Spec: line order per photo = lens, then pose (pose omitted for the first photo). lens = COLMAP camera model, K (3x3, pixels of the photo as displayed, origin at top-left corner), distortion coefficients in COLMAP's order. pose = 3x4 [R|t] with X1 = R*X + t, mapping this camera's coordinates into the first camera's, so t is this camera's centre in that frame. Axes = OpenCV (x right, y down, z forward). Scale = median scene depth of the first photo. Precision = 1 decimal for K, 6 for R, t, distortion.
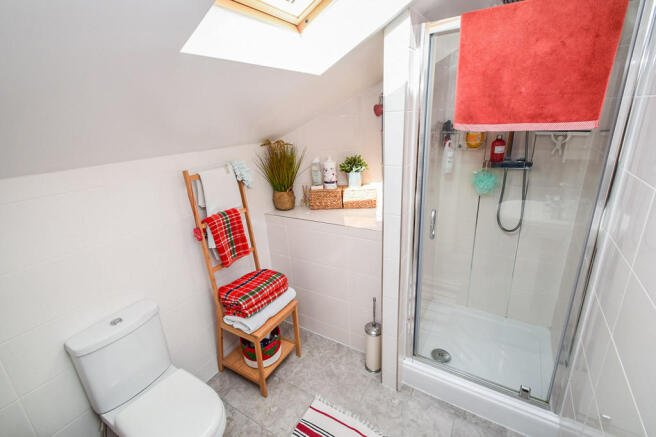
lens RADIAL K [[310.4, 0, 328.0], [0, 310.4, 218.5], [0, 0, 1]] dist [0.028551, -0.014399]
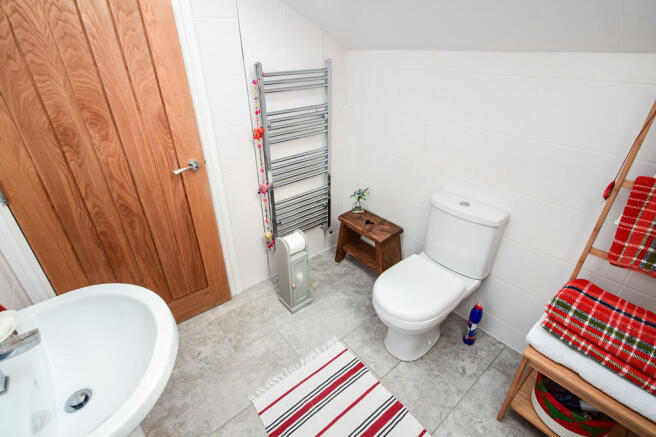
lens RADIAL K [[310.4, 0, 328.0], [0, 310.4, 218.5], [0, 0, 1]] dist [0.028551, -0.014399]
pose [[-0.345346, 0.501619, -0.793167, 0.302593], [-0.279839, 0.751676, 0.597221, -0.120195], [0.895783, 0.428207, -0.119215, 0.554581]]
